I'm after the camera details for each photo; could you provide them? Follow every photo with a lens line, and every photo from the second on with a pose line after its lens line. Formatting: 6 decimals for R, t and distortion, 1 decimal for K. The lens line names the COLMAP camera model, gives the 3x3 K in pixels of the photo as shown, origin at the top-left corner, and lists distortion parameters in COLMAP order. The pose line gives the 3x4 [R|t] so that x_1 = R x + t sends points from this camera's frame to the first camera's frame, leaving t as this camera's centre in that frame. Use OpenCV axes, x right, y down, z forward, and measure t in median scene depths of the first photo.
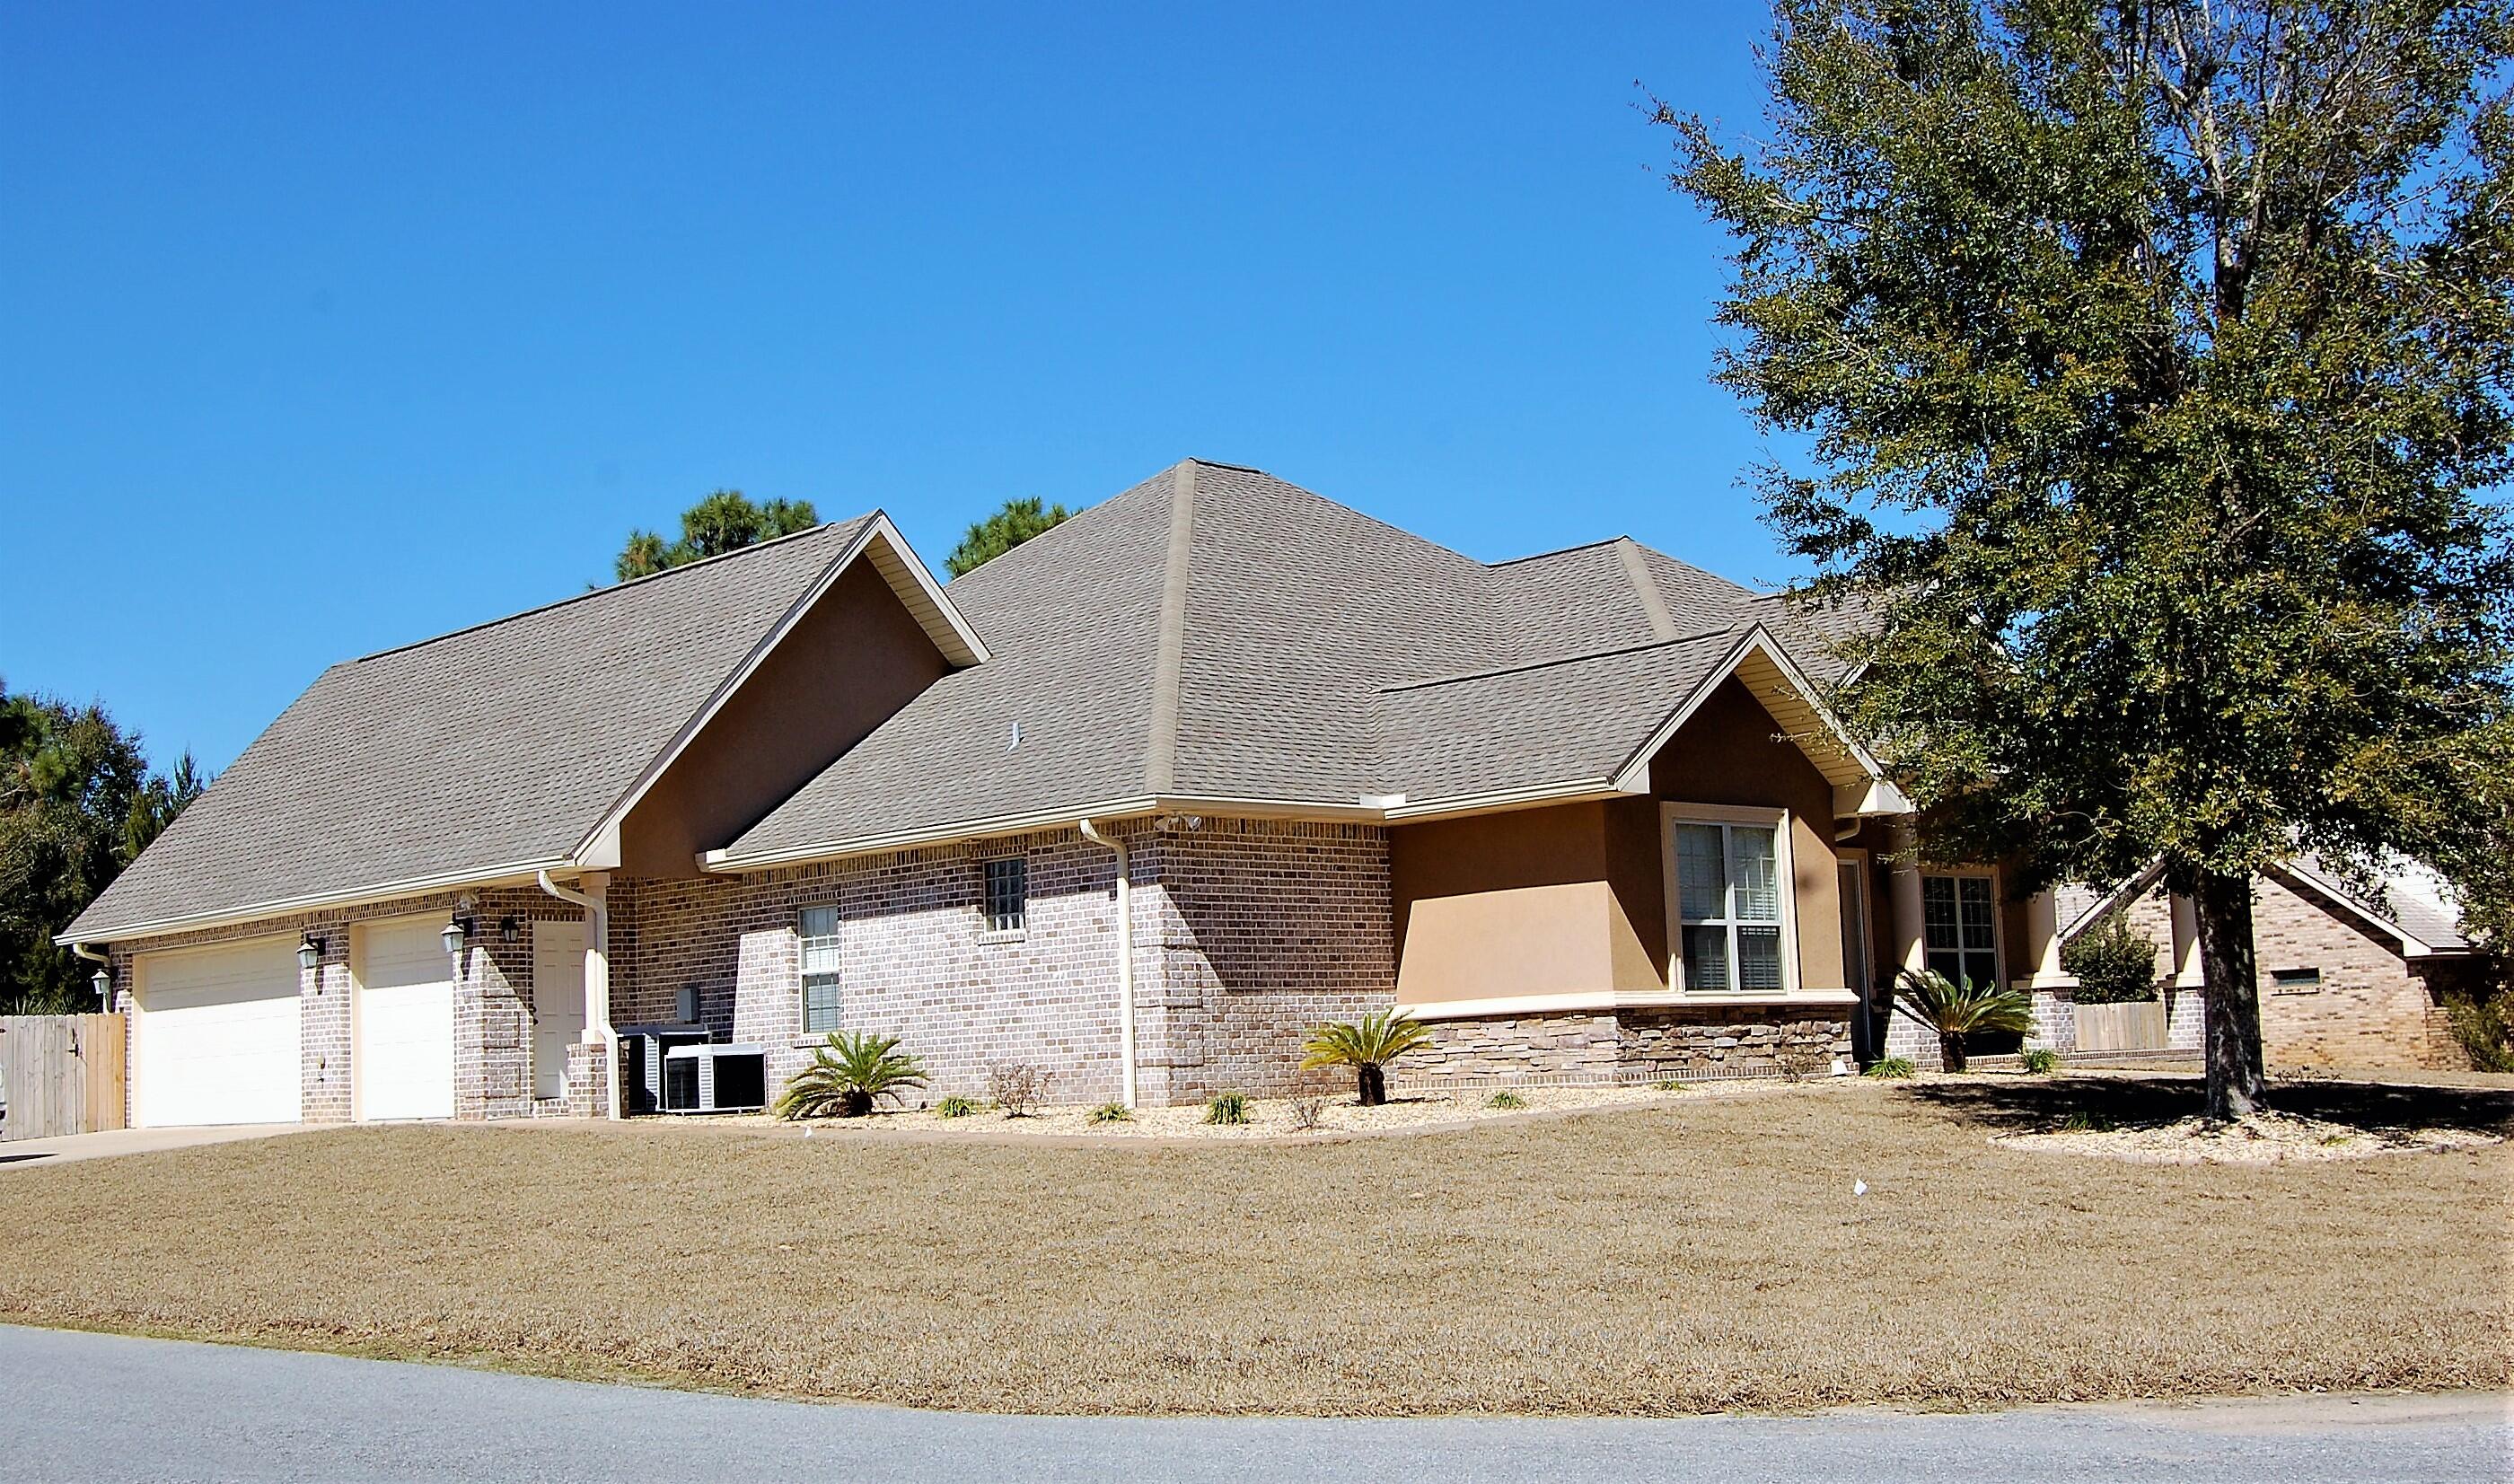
lens RADIAL K [[2885.9, 0, 1256.6], [0, 2885.9, 745.0], [0, 0, 1]] dist [-0.065323, 0.000000]
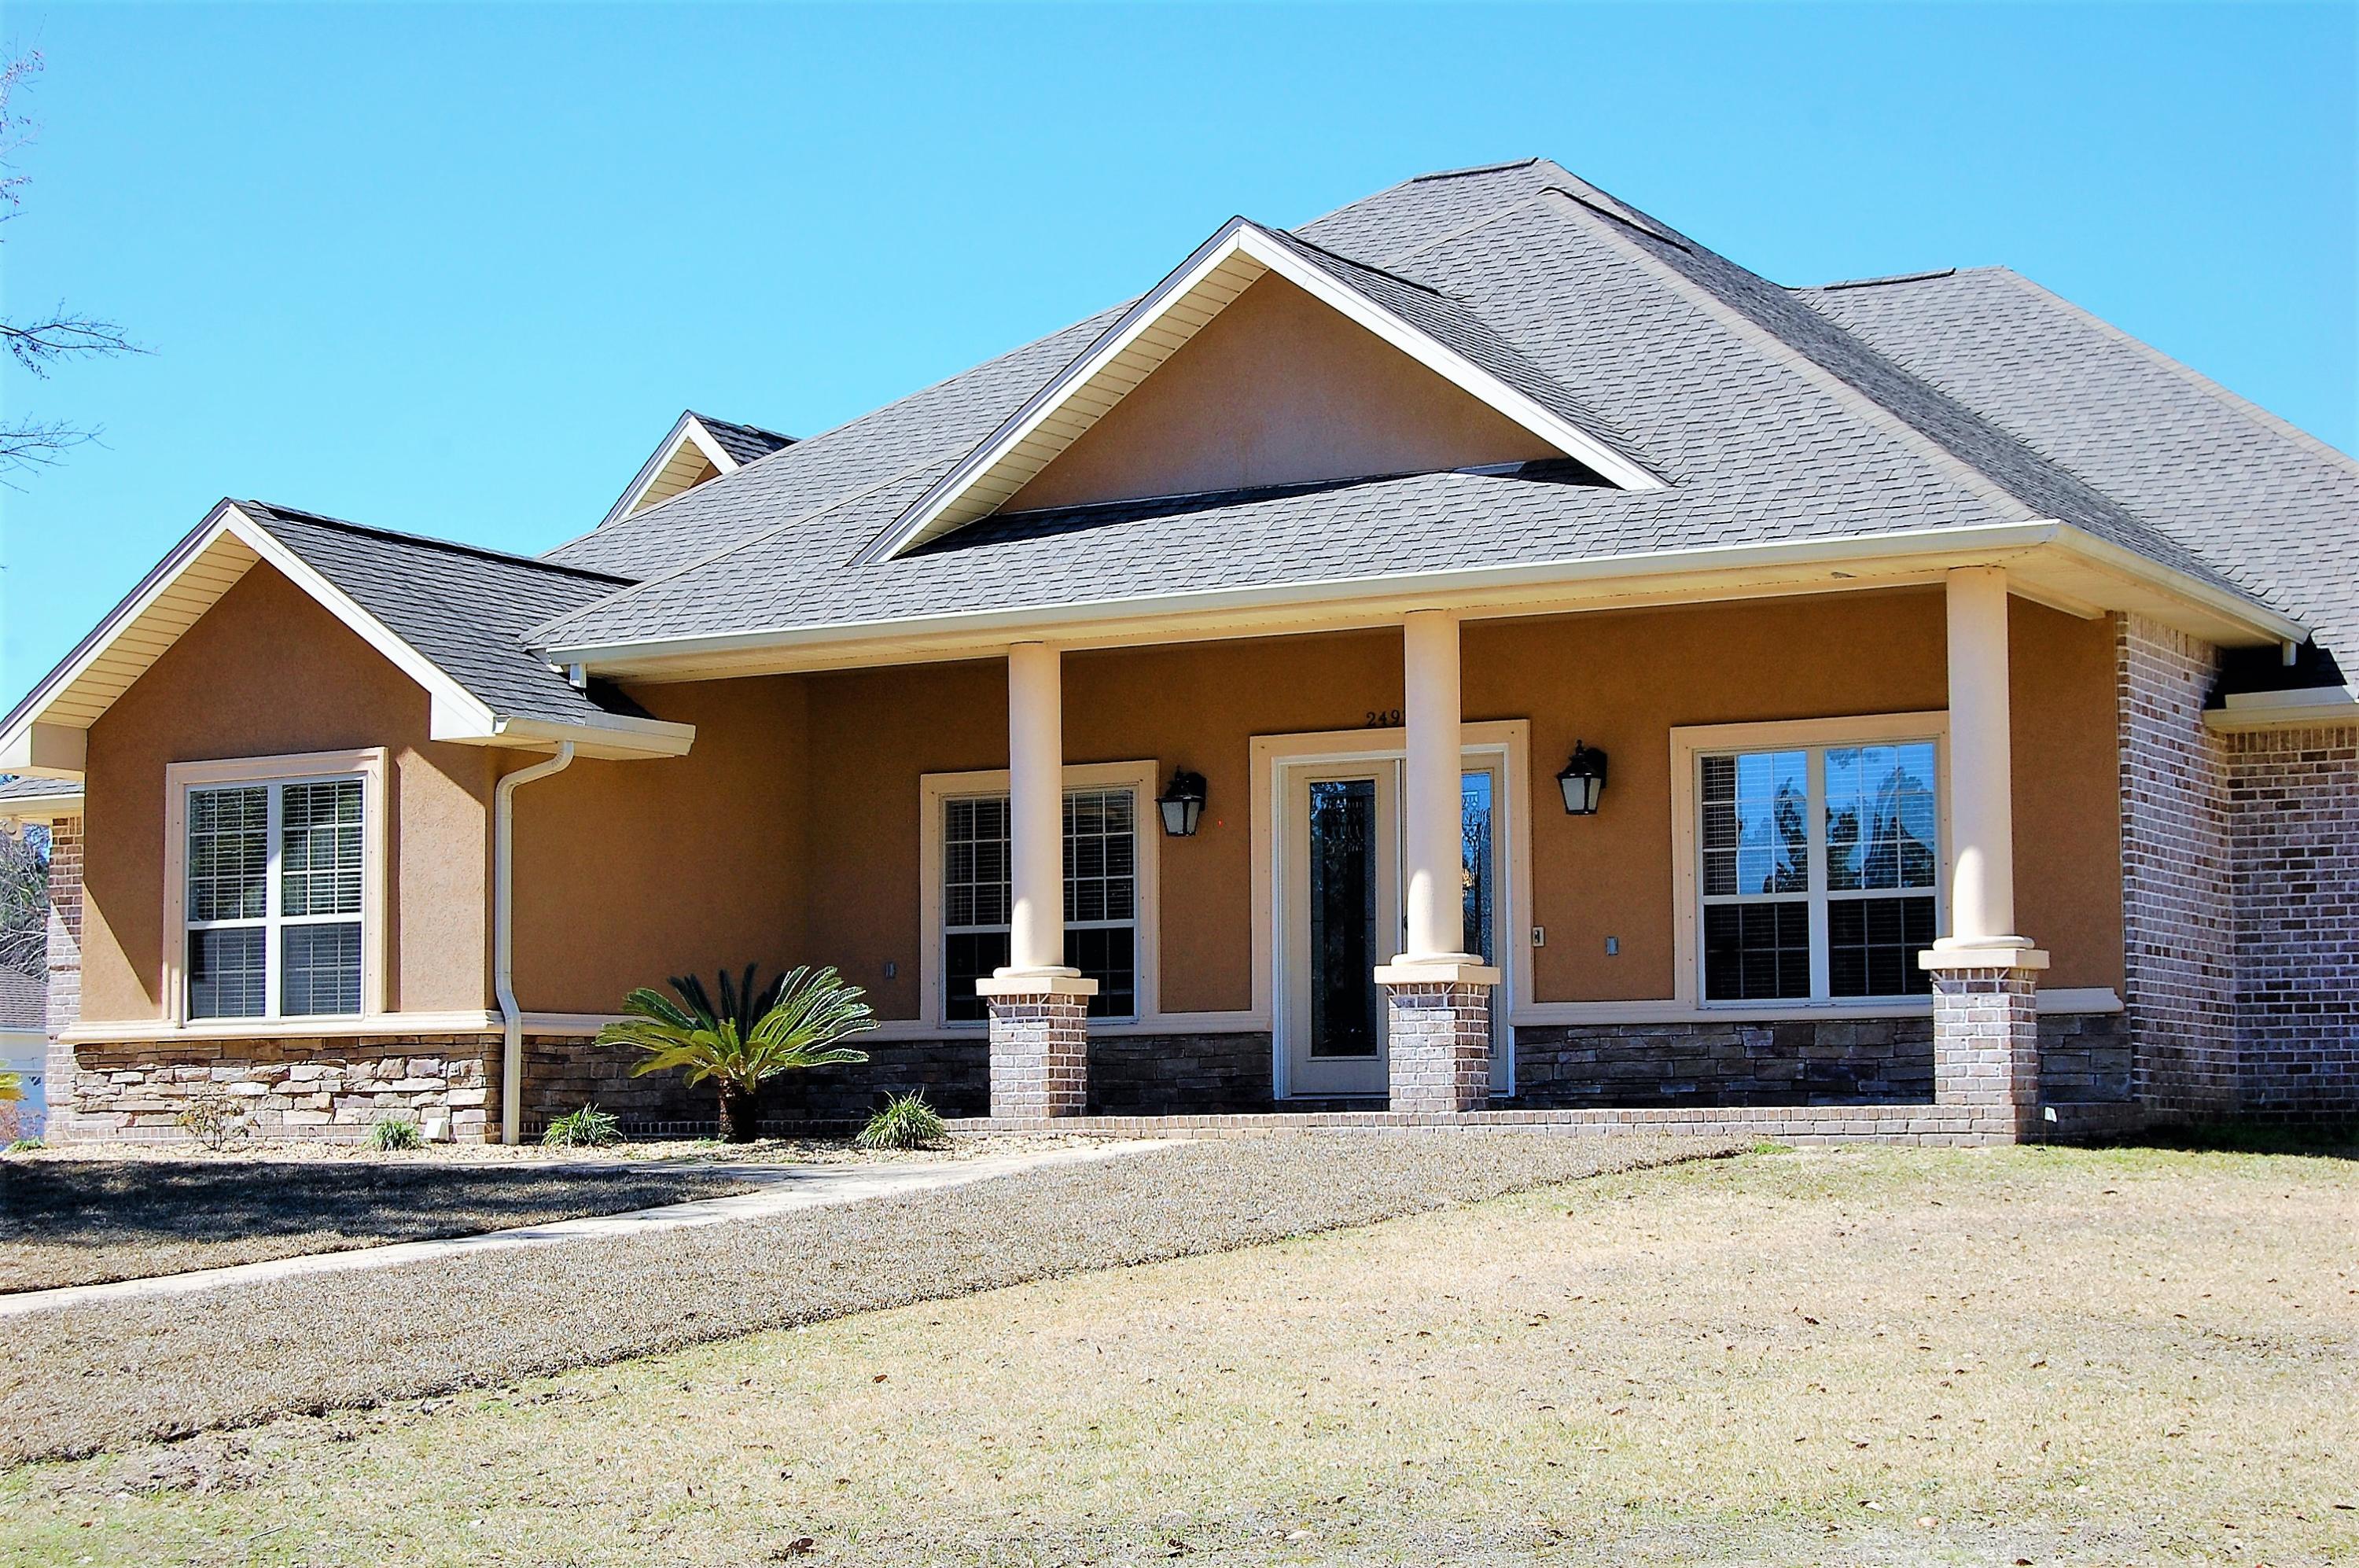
lens RADIAL K [[4009.2, 0, 1180.3], [0, 4009.2, 778.2], [0, 0, 1]] dist [0.013781, 0.000000]
pose [[0.289555, -0.047072, -0.956003, 1.182282], [0.109562, 0.993855, -0.015752, 0.066610], [0.950870, -0.100181, 0.292933, 0.926242]]
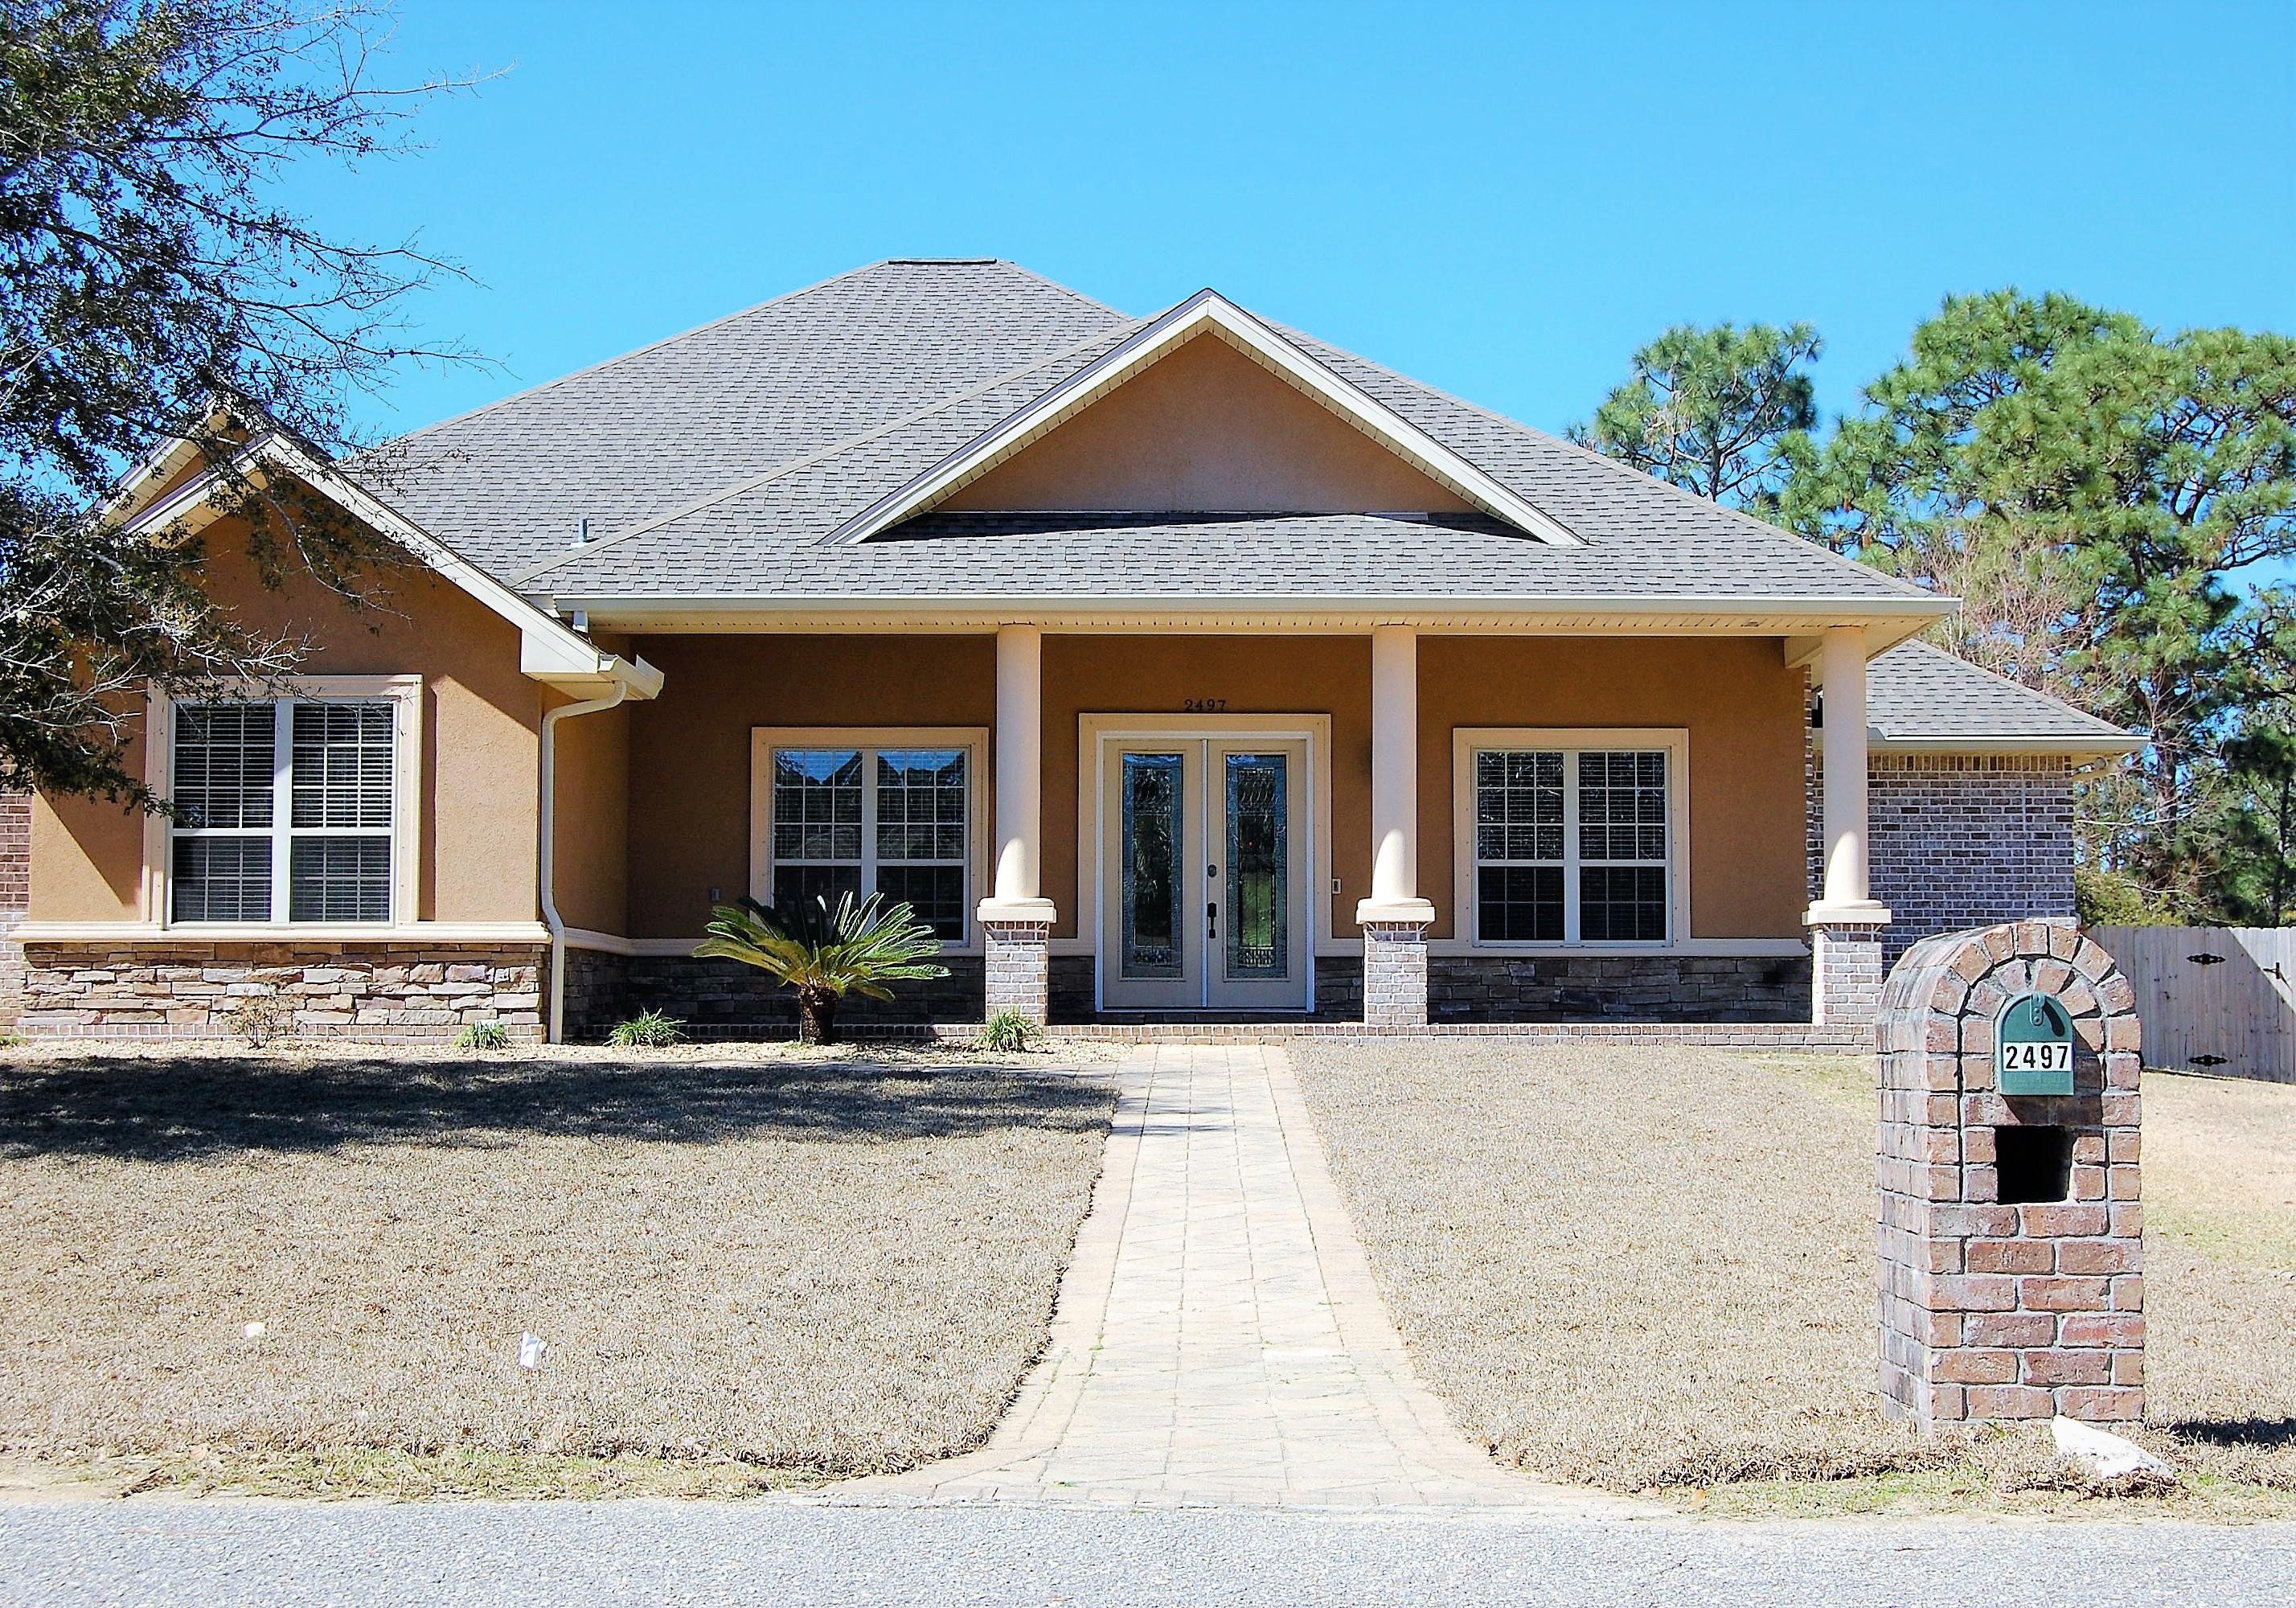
lens RADIAL K [[3101.9, 0, 1147.9], [0, 3101.9, 812.4], [0, 0, 1]] dist [0.015955, 0.000000]
pose [[0.733501, -0.009614, -0.679620, 0.883837], [0.050709, 0.997887, 0.040614, 0.035031], [0.677794, -0.064253, 0.732439, 0.558698]]
